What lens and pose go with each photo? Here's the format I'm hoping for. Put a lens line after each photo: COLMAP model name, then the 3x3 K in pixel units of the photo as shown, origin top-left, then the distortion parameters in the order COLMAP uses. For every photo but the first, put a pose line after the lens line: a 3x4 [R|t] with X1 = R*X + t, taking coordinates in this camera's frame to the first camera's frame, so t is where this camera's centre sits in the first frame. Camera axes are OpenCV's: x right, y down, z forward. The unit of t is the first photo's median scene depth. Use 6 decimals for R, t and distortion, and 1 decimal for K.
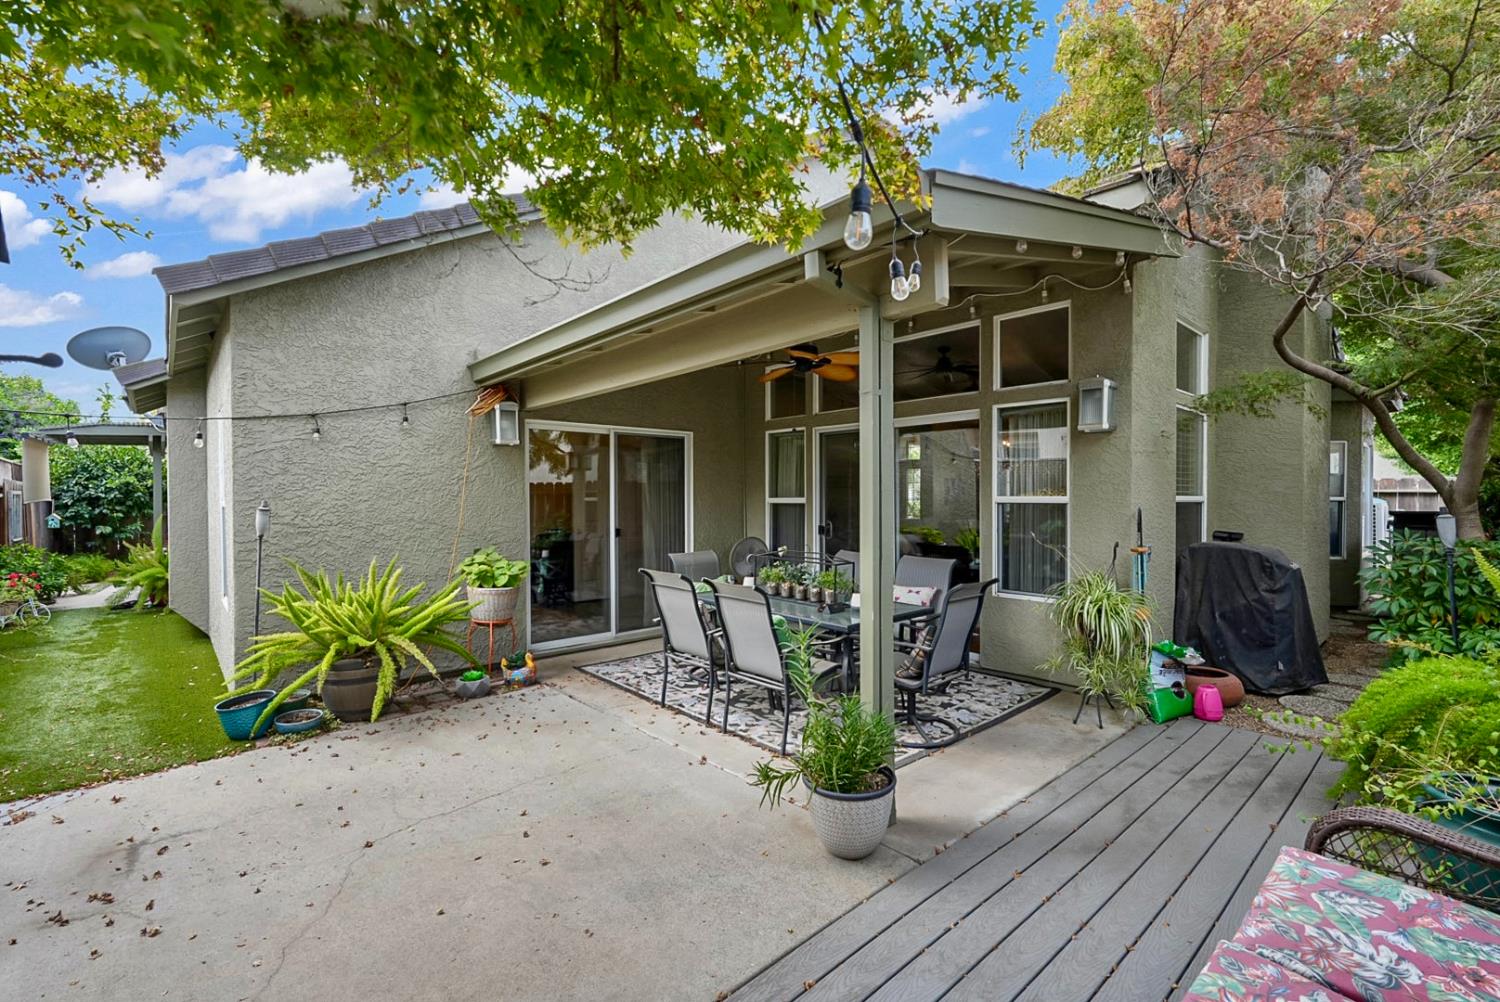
lens RADIAL K [[667.6, 0, 753.9], [0, 667.6, 500.0], [0, 0, 1]] dist [-0.000829, 0.000393]
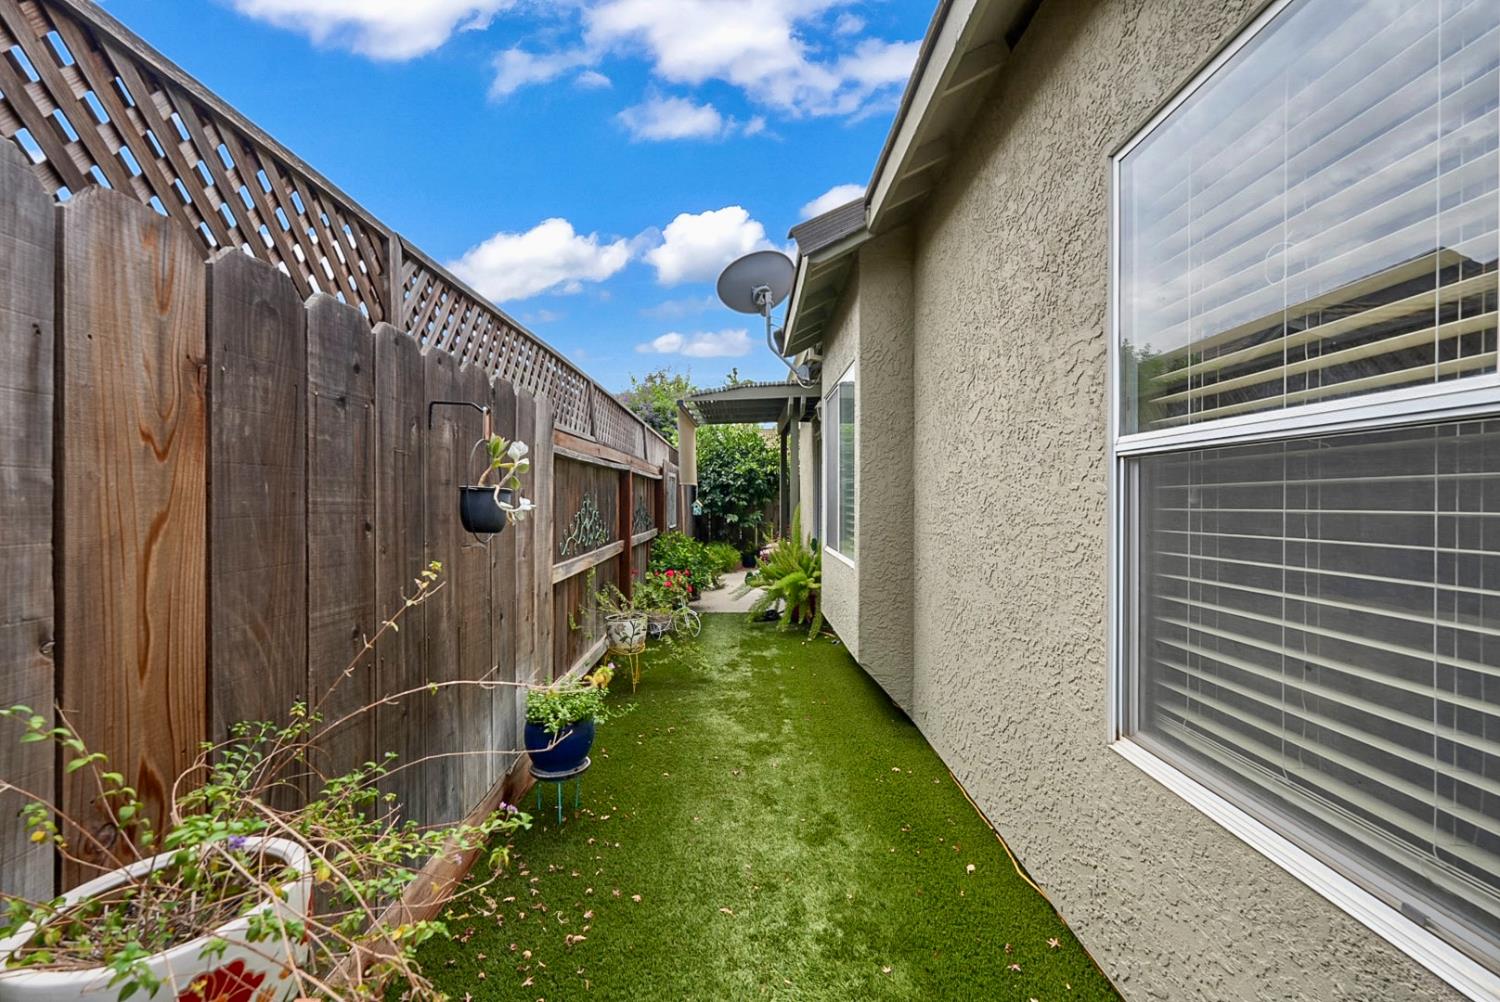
lens RADIAL K [[667.6, 0, 748.4], [0, 667.6, 501.2], [0, 0, 1]] dist [-0.000829, 0.000393]
pose [[0.752551, 0.010427, -0.658452, -0.325131], [-0.007460, 0.999945, 0.007308, 0.012717], [0.658492, -0.000587, 0.752588, 0.292157]]
